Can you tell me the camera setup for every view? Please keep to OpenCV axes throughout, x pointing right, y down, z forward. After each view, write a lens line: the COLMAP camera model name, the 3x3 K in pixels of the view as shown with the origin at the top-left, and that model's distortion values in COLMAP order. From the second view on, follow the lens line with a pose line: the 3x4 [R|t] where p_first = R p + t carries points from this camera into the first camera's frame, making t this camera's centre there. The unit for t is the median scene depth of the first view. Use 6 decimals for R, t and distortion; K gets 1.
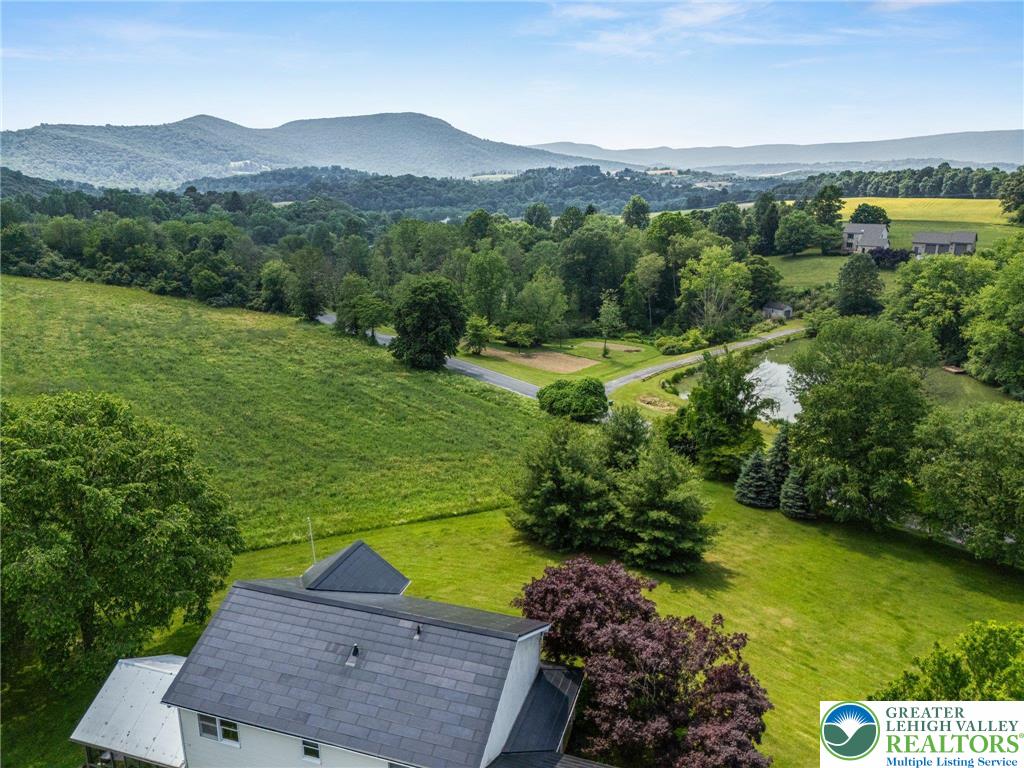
lens RADIAL K [[753.6, 0, 514.5], [0, 753.6, 387.4], [0, 0, 1]] dist [0.079993, -0.105363]
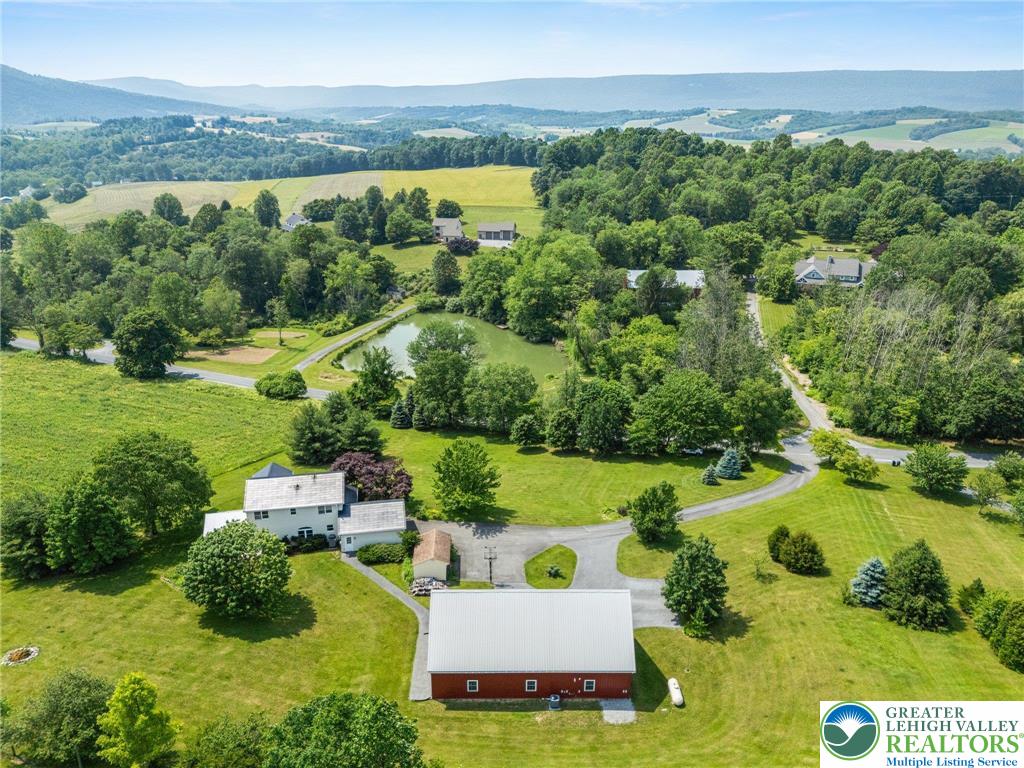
lens RADIAL K [[753.6, 0, 514.5], [0, 753.6, 387.4], [0, 0, 1]] dist [0.079993, -0.105363]
pose [[0.880758, -0.164557, 0.444057, -0.149004], [0.131374, 0.985785, 0.104736, -0.061485], [-0.454979, -0.033910, 0.889856, -0.469017]]
